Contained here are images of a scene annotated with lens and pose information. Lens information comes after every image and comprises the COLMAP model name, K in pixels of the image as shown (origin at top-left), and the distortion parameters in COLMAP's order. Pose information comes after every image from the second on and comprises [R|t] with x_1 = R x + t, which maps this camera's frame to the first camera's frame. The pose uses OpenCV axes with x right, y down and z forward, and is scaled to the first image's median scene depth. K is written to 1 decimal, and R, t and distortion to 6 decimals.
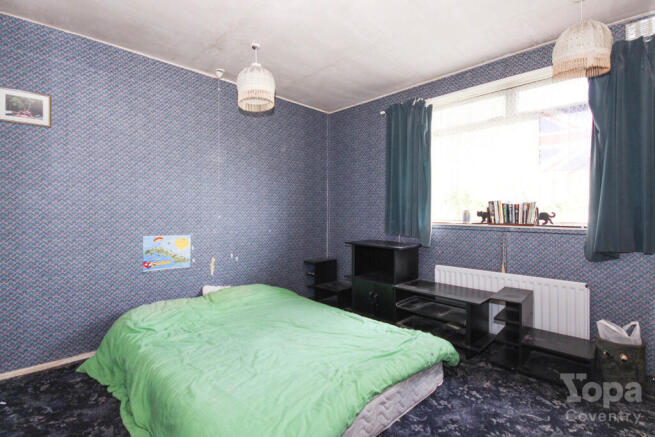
lens RADIAL K [[302.7, 0, 330.4], [0, 302.7, 219.1], [0, 0, 1]] dist [-0.050075, -0.000472]
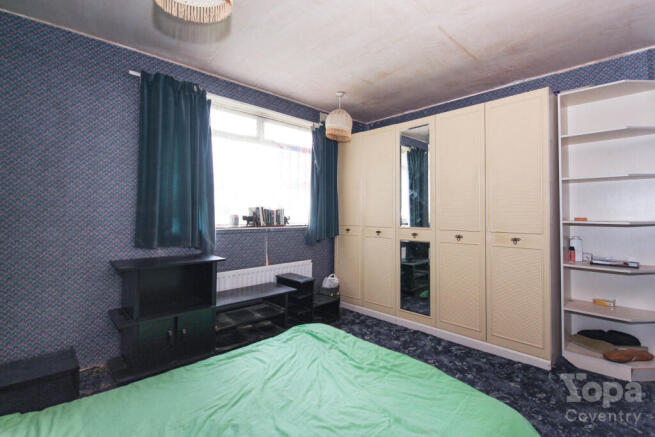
lens RADIAL K [[302.7, 0, 330.0], [0, 302.7, 212.1], [0, 0, 1]] dist [-0.050075, -0.000472]
pose [[-0.025311, 0.004780, 0.999668, -0.660903], [0.019912, 0.999793, -0.004277, -0.030091], [-0.999481, 0.019797, -0.025401, 0.744665]]
